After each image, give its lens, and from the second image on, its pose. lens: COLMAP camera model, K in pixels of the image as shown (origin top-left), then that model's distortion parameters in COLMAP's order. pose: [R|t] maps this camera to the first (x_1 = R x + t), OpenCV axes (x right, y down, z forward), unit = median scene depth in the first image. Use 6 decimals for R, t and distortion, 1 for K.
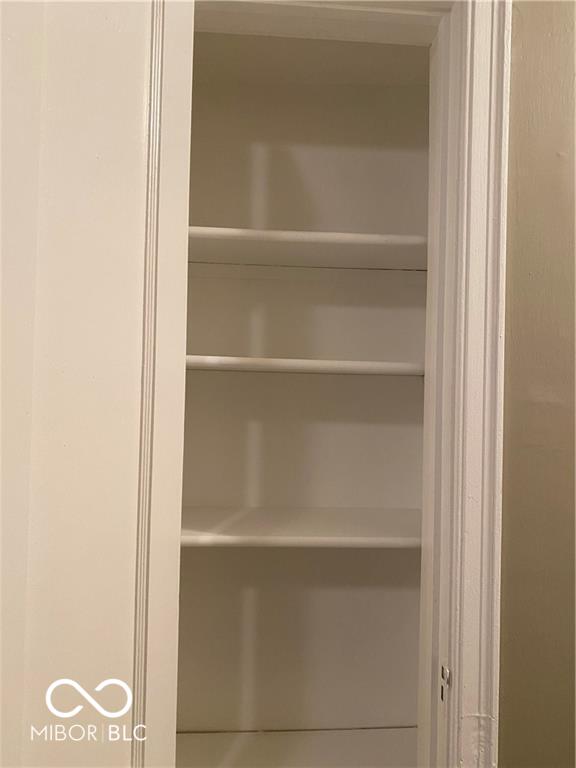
lens RADIAL K [[586.3, 0, 290.8], [0, 586.3, 378.1], [0, 0, 1]] dist [0.044365, -0.057400]
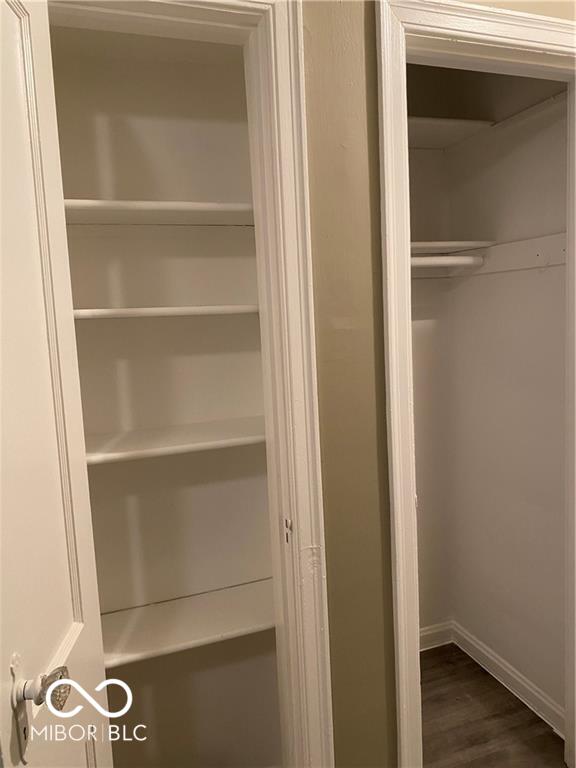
lens RADIAL K [[586.3, 0, 289.0], [0, 586.3, 382.8], [0, 0, 1]] dist [0.044365, -0.057400]
pose [[0.959049, -0.103582, 0.263621, -0.067715], [0.066072, 0.986869, 0.147392, -0.041467], [-0.275426, -0.123938, 0.953299, -0.277936]]
